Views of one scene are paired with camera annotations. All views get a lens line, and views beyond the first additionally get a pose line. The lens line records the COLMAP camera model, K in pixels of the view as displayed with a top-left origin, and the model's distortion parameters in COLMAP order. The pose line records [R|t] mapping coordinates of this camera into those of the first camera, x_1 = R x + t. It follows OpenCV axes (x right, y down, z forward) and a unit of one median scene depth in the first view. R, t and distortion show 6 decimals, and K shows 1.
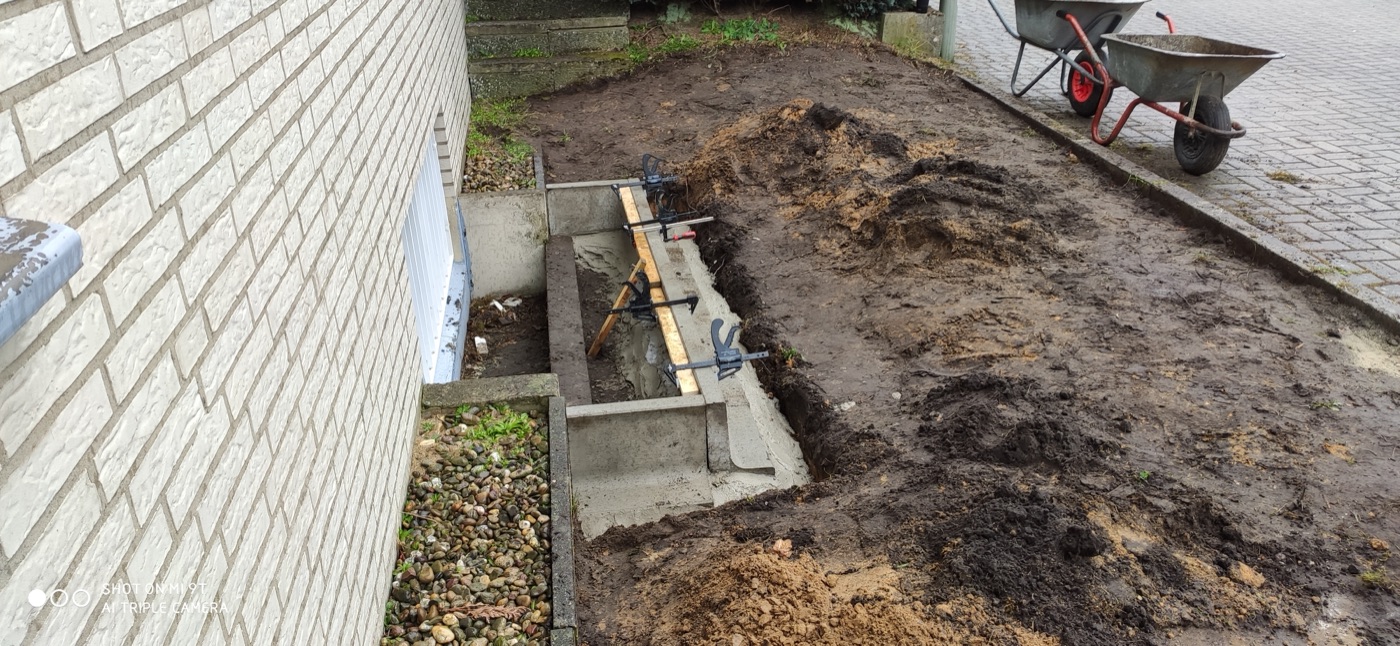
lens RADIAL K [[1035.4, 0, 697.8], [0, 1035.4, 328.4], [0, 0, 1]] dist [0.098189, -0.138691]
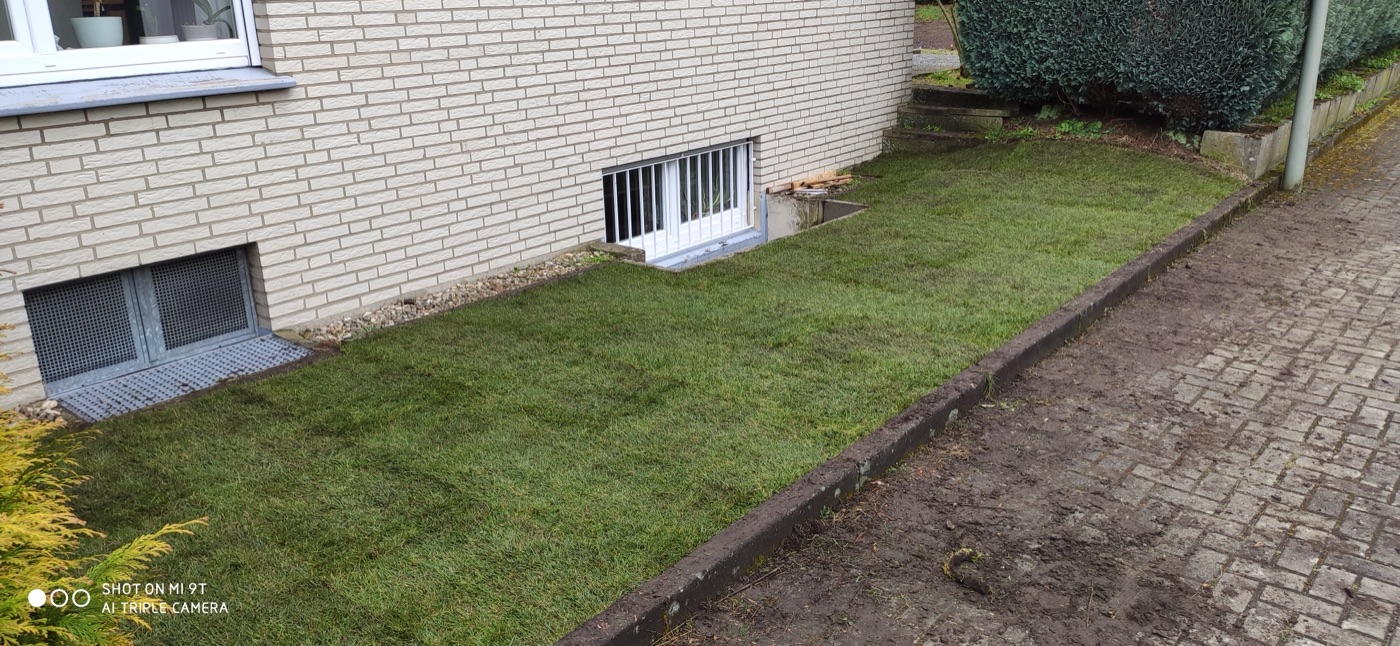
lens RADIAL K [[1035.4, 0, 697.8], [0, 1035.4, 328.4], [0, 0, 1]] dist [0.098189, -0.138691]
pose [[0.672973, 0.250177, -0.696074, 0.703475], [-0.310870, 0.949579, 0.040737, 0.037998], [0.671168, 0.188974, 0.716814, -0.189619]]
